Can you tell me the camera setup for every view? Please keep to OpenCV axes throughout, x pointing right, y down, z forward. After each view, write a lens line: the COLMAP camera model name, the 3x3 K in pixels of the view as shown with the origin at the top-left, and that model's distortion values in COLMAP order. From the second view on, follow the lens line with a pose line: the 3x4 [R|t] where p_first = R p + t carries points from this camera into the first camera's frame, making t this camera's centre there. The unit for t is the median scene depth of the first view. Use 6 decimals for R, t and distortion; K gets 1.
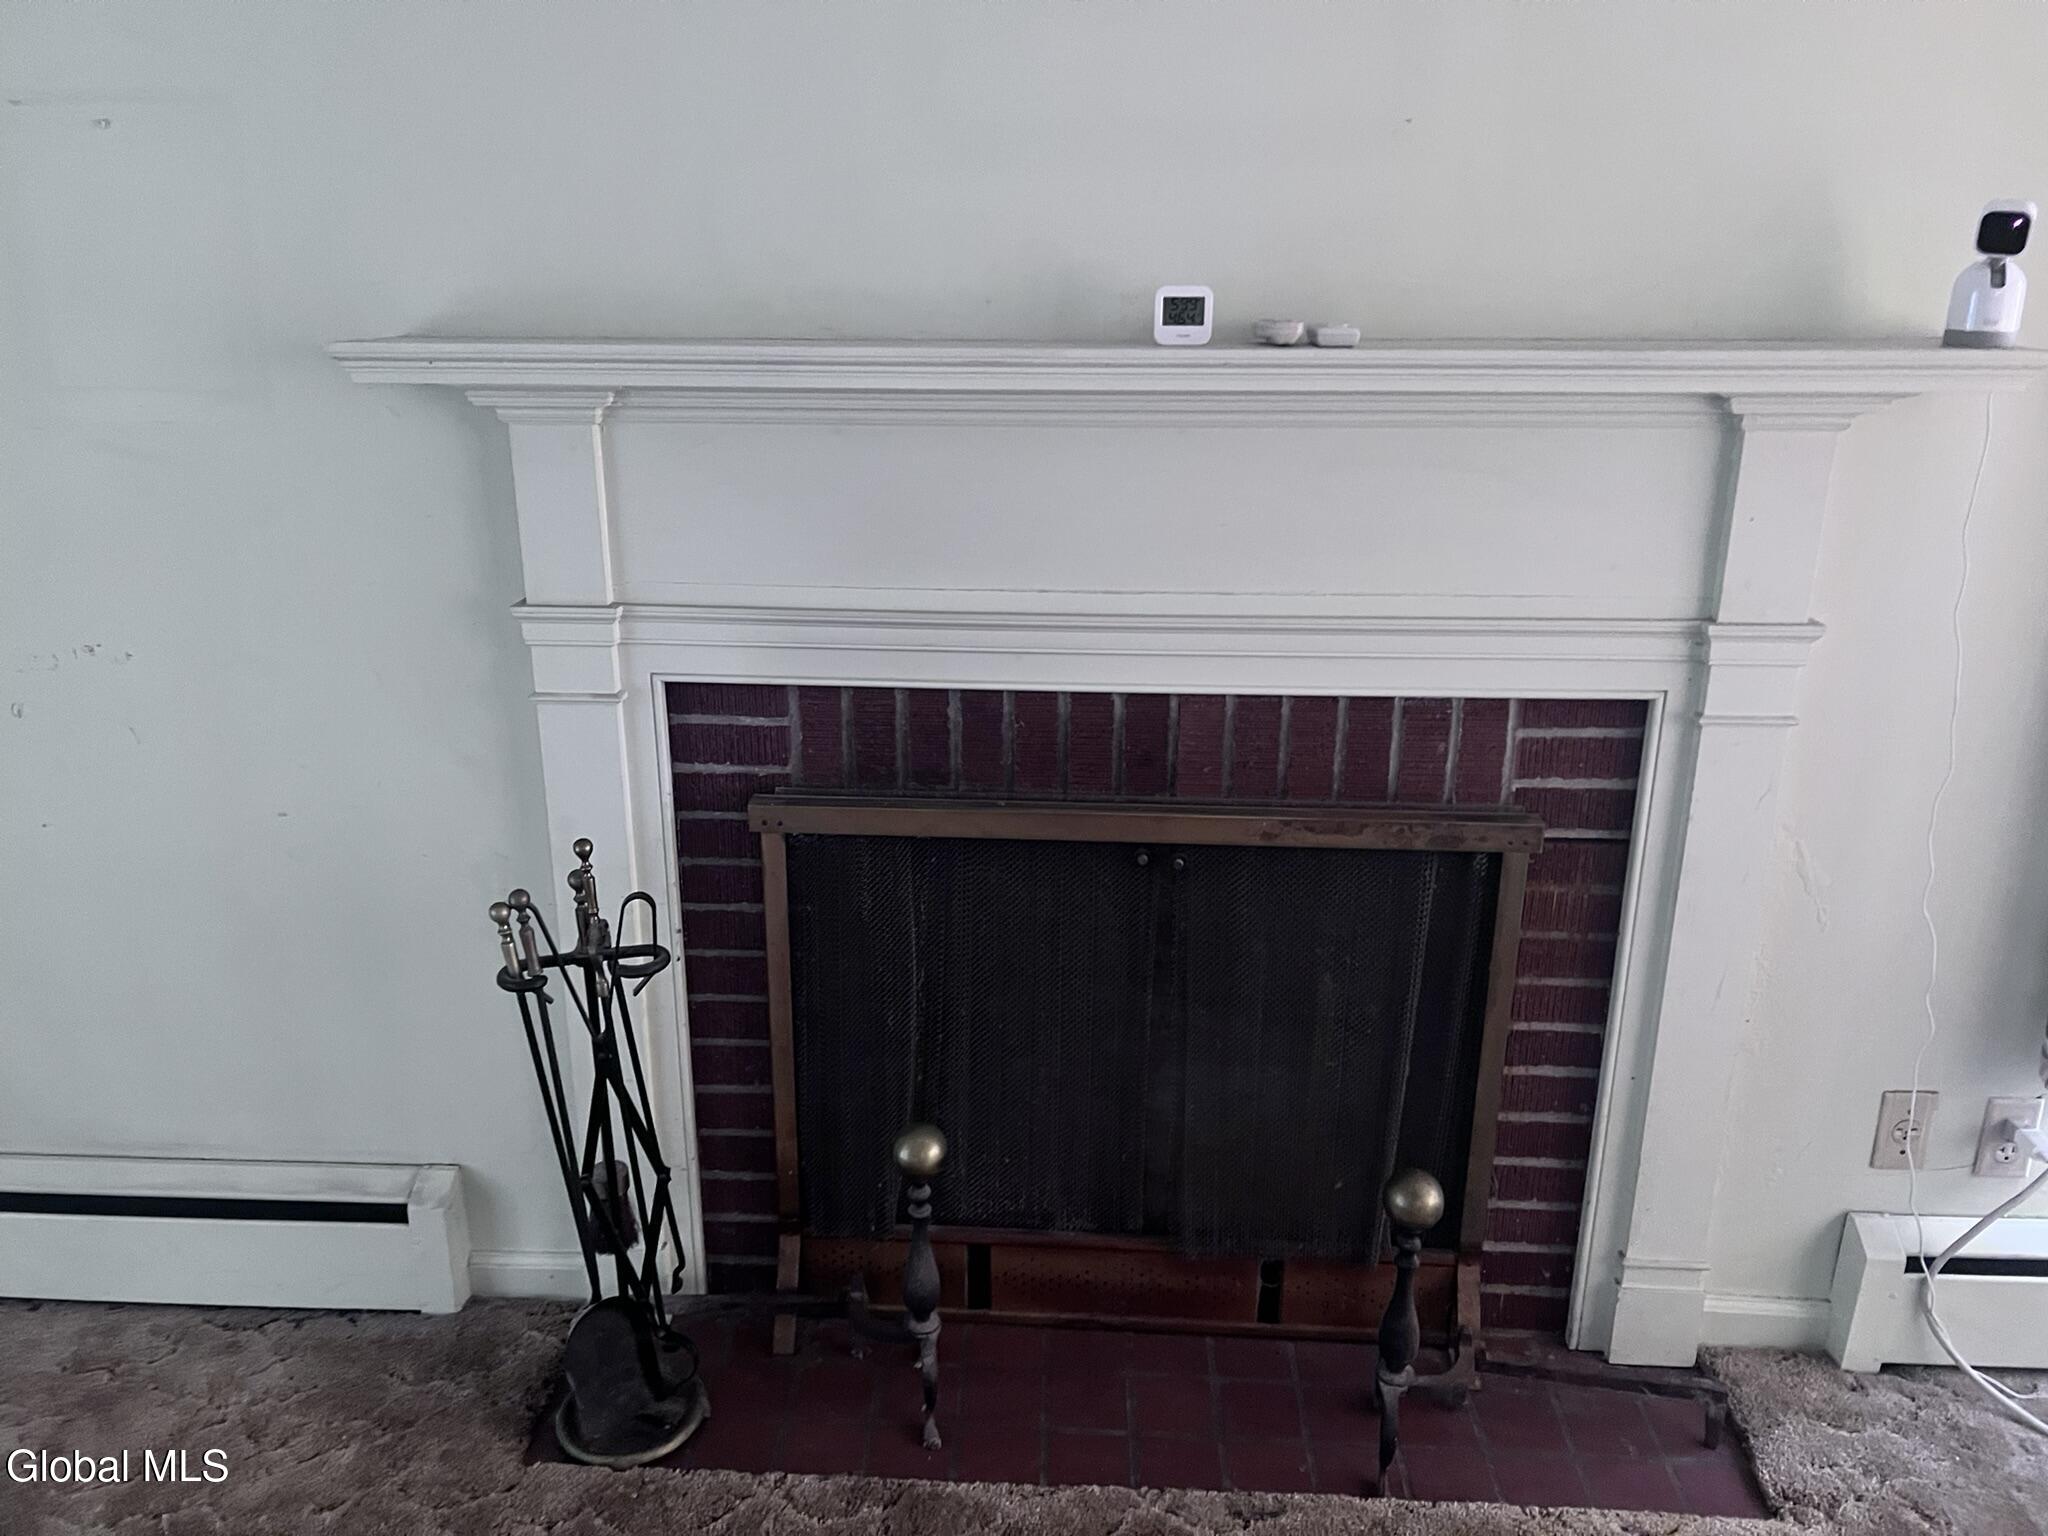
lens RADIAL K [[1542.0, 0, 1031.7], [0, 1542.0, 762.6], [0, 0, 1]] dist [0.046178, -0.042299]
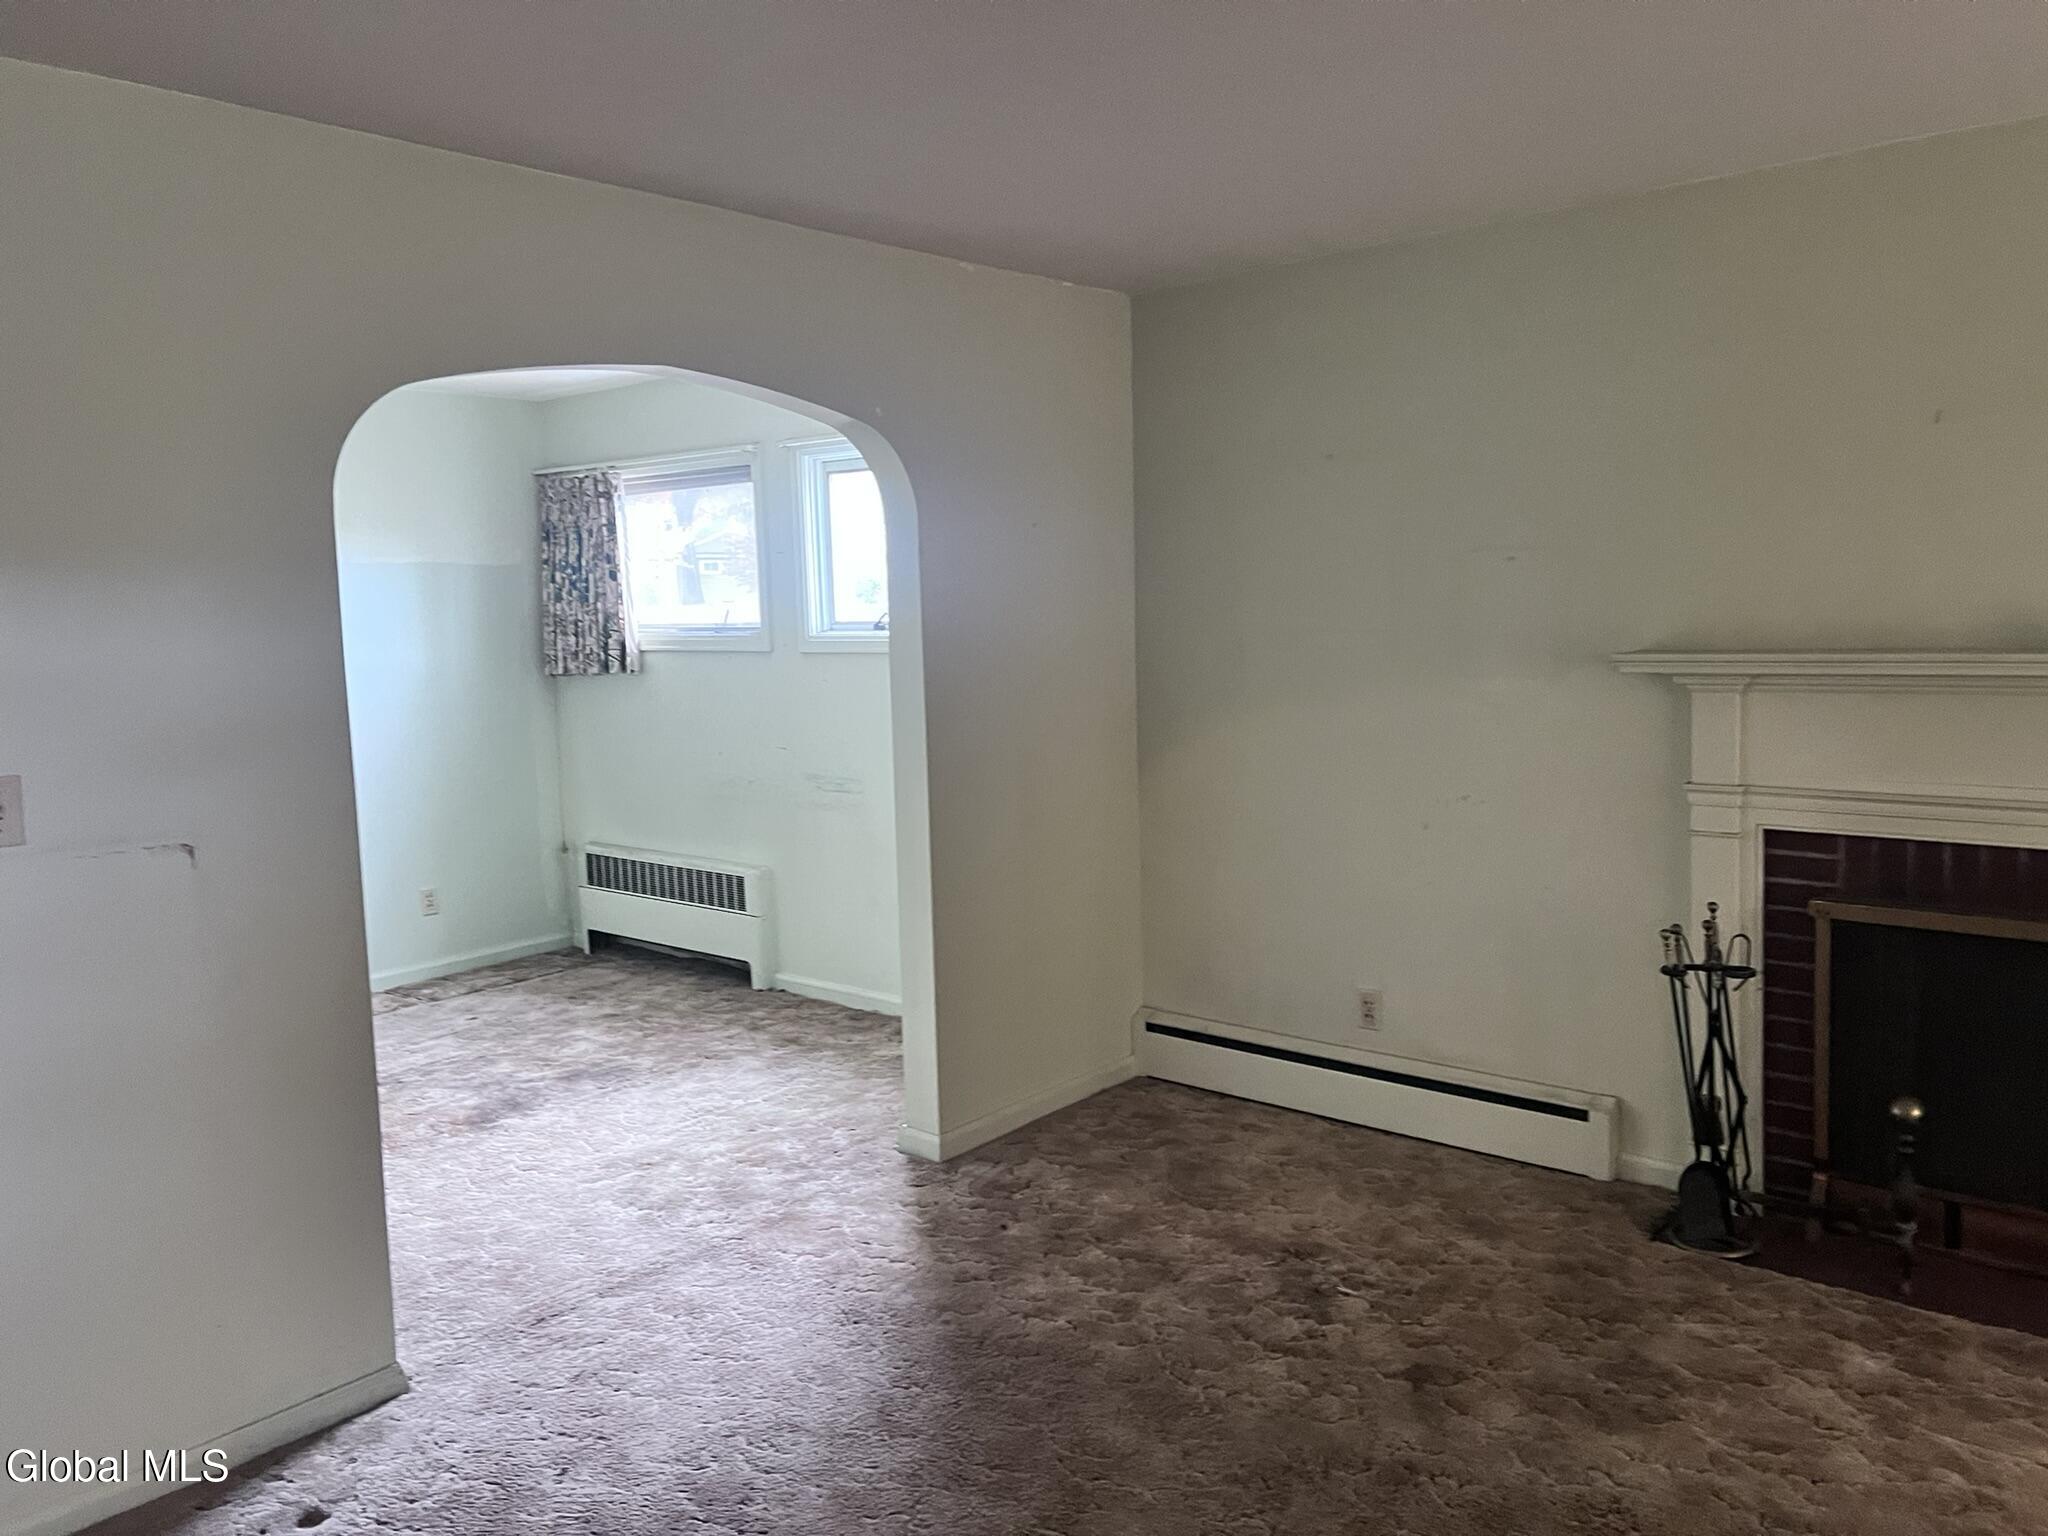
lens RADIAL K [[1542.0, 0, 1029.2], [0, 1542.0, 769.4], [0, 0, 1]] dist [0.046178, -0.042299]
pose [[0.788707, 0.030659, -0.614004, 0.208408], [-0.143469, 0.980357, -0.135338, 0.256244], [0.597794, 0.194833, 0.777614, -0.984342]]
